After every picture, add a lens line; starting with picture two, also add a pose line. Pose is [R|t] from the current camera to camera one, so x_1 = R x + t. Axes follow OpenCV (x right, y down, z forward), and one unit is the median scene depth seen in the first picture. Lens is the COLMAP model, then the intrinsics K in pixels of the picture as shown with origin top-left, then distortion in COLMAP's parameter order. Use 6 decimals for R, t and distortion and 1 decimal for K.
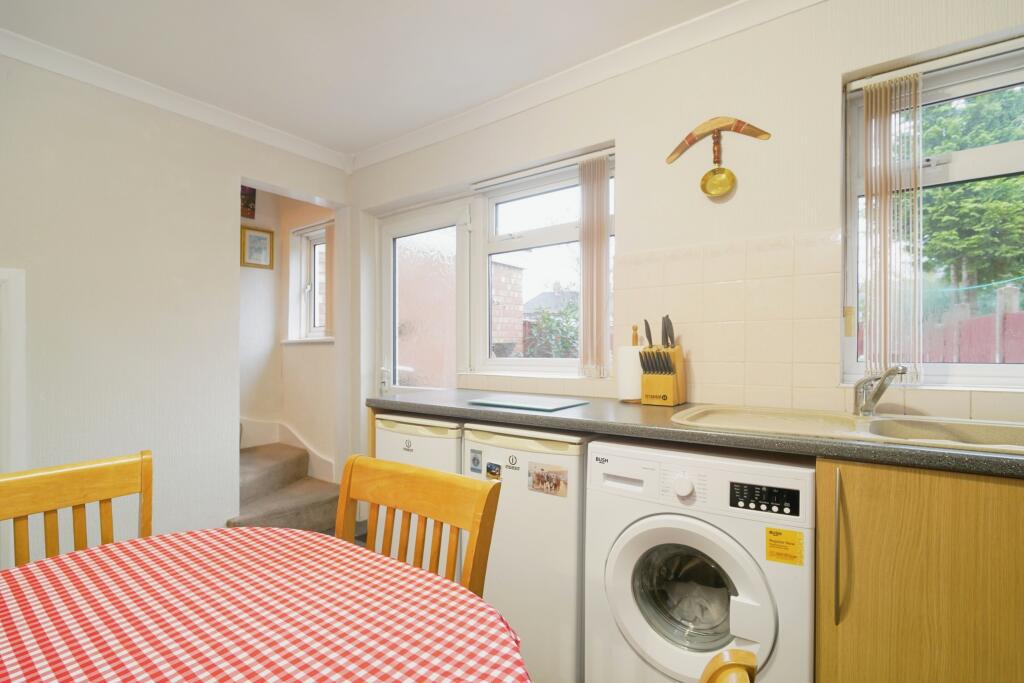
lens RADIAL K [[478.0, 0, 512.0], [0, 478.0, 346.3], [0, 0, 1]] dist [0.001535, 0.000060]
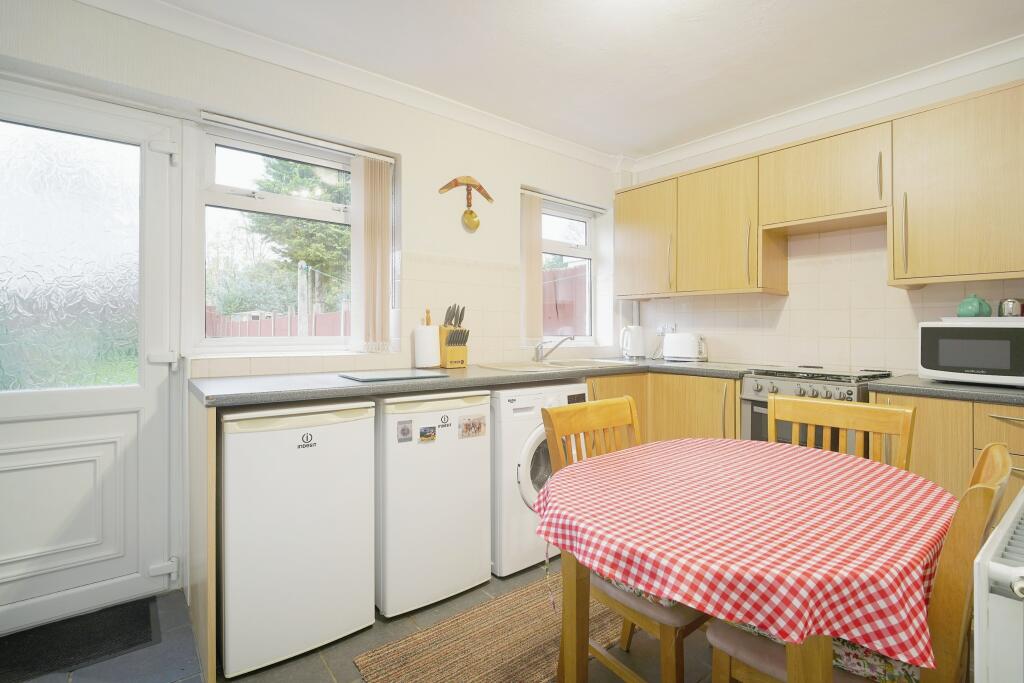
lens RADIAL K [[479.6, 0, 511.6], [0, 479.6, 324.0], [0, 0, 1]] dist [-0.000159, -0.000029]
pose [[0.258787, 0.019750, 0.965733, -1.044161], [-0.010513, 0.999789, -0.017629, 0.017234], [-0.965877, -0.005591, 0.258940, 0.491087]]
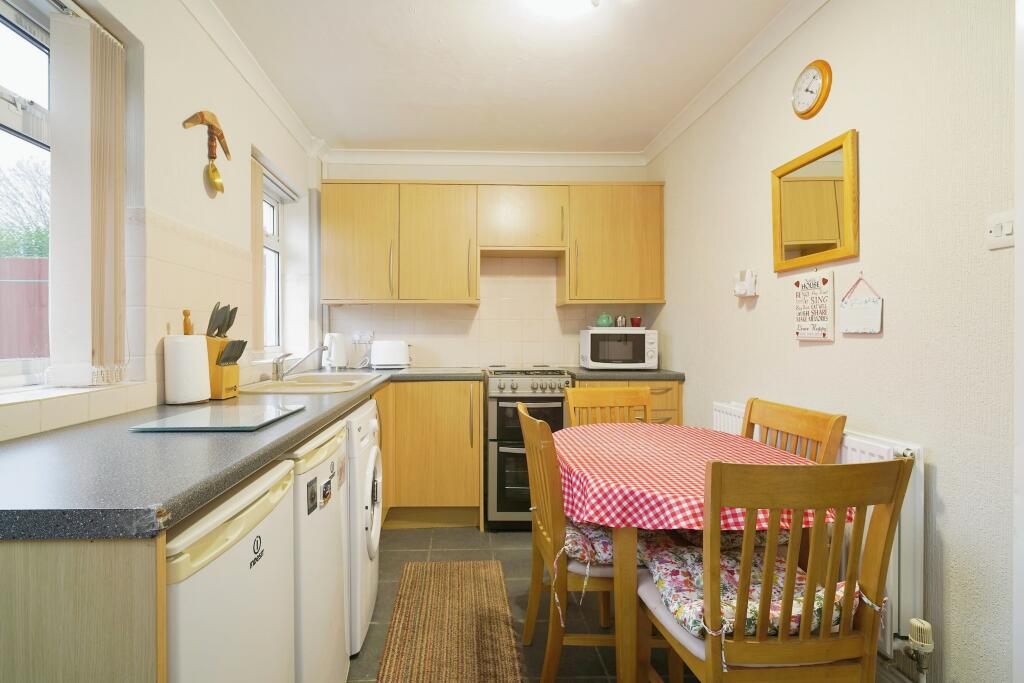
lens RADIAL K [[497.6, 0, 480.0], [0, 497.6, 341.5], [0, 0, 1]] dist [0.000189, -0.000162]
pose [[-0.617295, 0.002200, 0.786729, -0.799511], [0.008264, 0.999959, 0.003688, 0.011620], [-0.786688, 0.008778, -0.617288, 1.263339]]
